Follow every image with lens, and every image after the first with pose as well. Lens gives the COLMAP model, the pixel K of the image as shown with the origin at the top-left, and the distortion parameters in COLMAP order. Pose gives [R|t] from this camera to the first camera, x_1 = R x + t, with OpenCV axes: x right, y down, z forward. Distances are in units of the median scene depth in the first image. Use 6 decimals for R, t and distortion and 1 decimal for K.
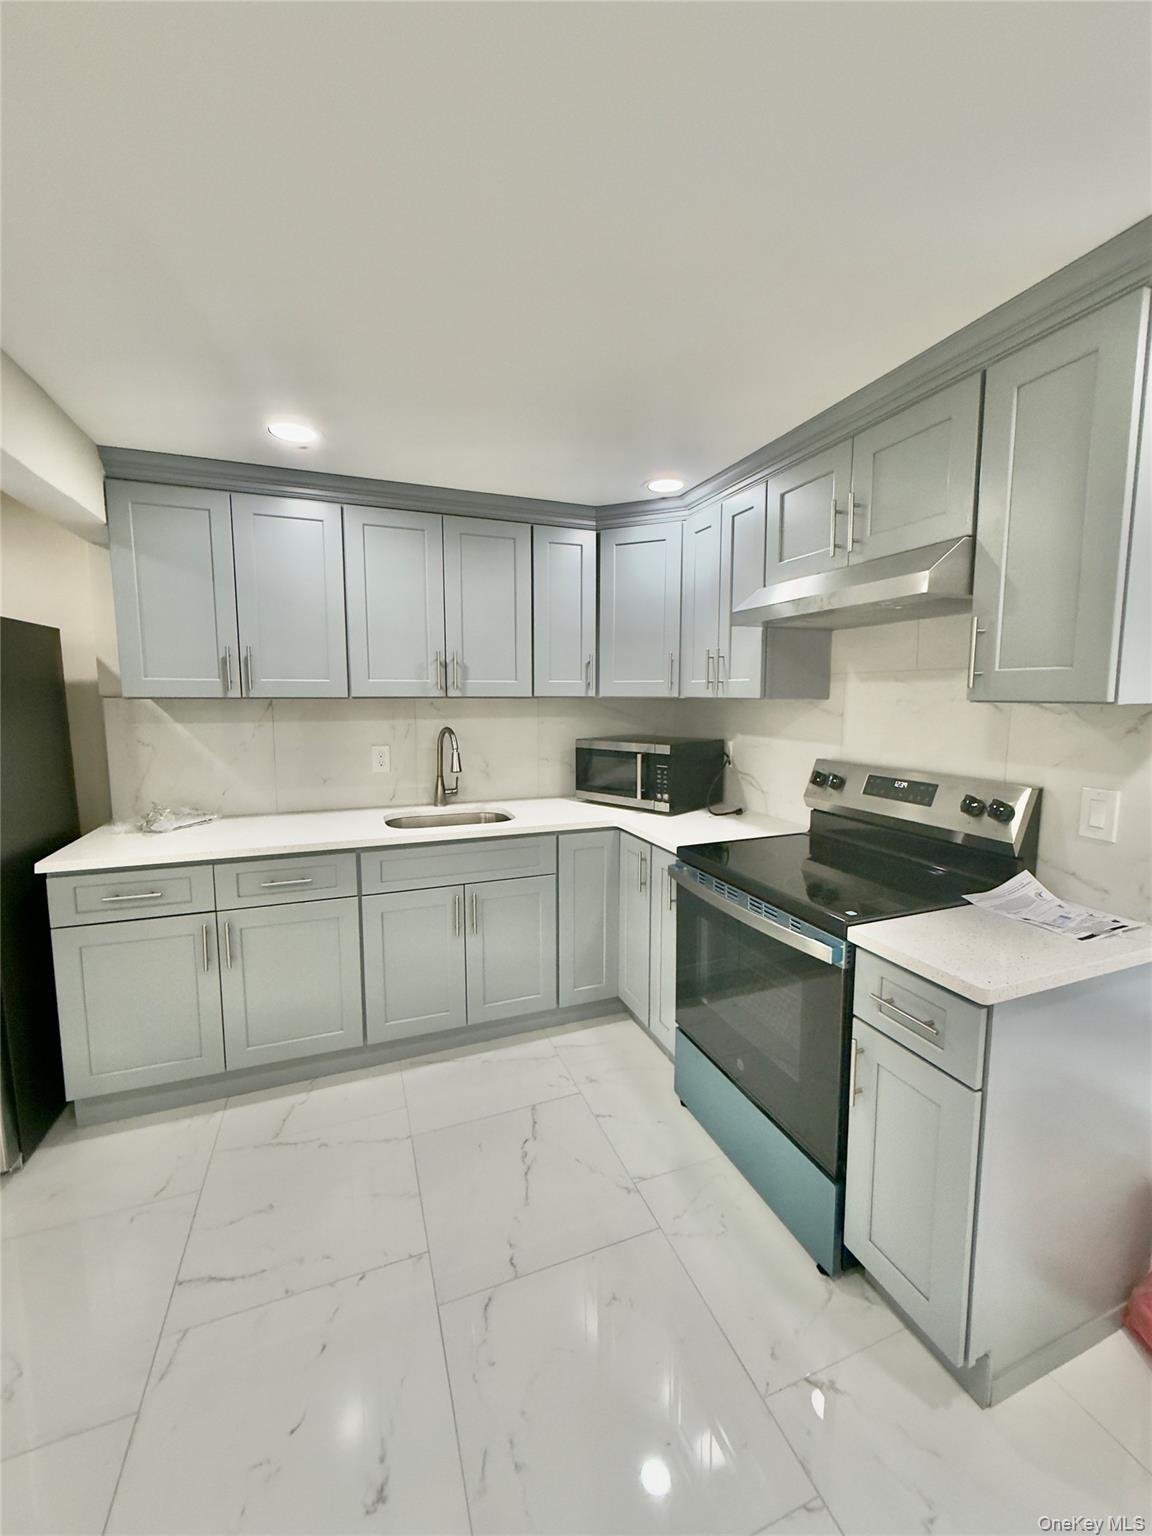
lens RADIAL K [[611.0, 0, 578.0], [0, 611.0, 760.3], [0, 0, 1]] dist [-0.001007, 0.000425]
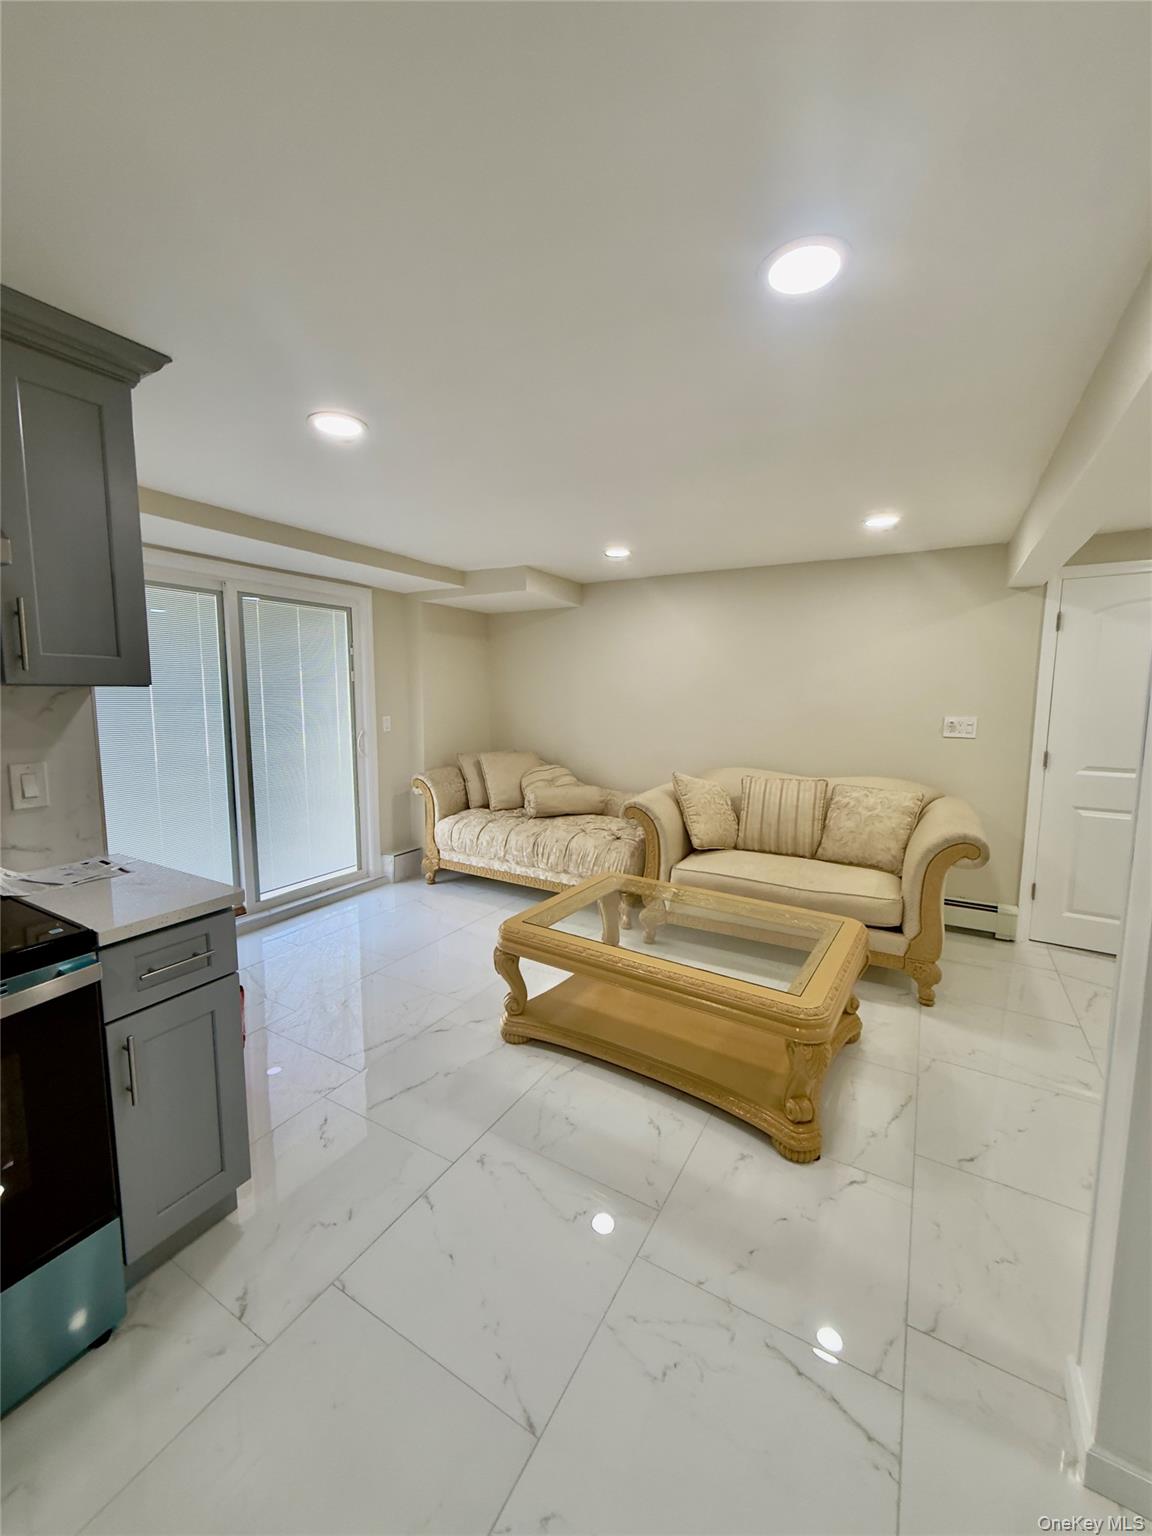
lens RADIAL K [[611.0, 0, 578.0], [0, 611.0, 760.3], [0, 0, 1]] dist [-0.001007, 0.000425]
pose [[-0.631813, -0.087301, 0.770189, -0.396633], [0.083872, 0.980103, 0.179898, -0.045841], [-0.770570, 0.178259, -0.611919, 0.551339]]
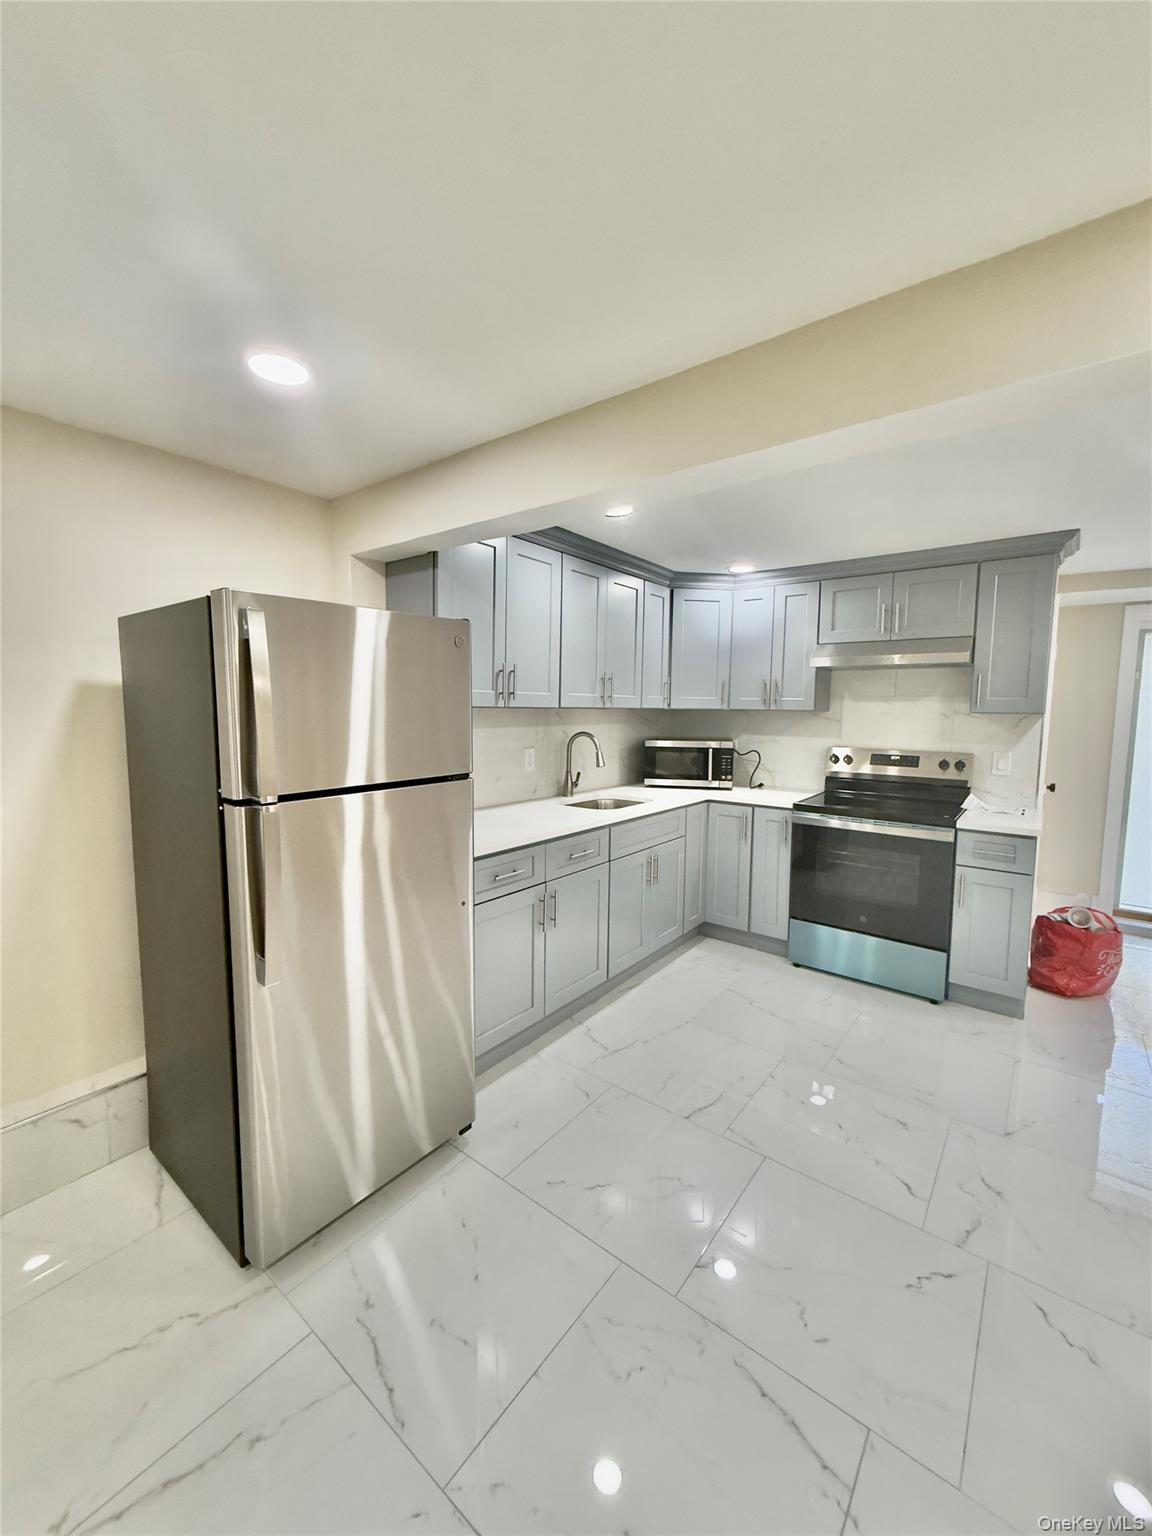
lens RADIAL K [[611.0, 0, 578.0], [0, 611.0, 760.3], [0, 0, 1]] dist [-0.001007, 0.000425]
pose [[0.856991, -0.035272, 0.514122, -0.990616], [0.045015, 0.998965, -0.006501, 0.013244], [-0.513361, 0.028715, 0.857692, -0.073486]]
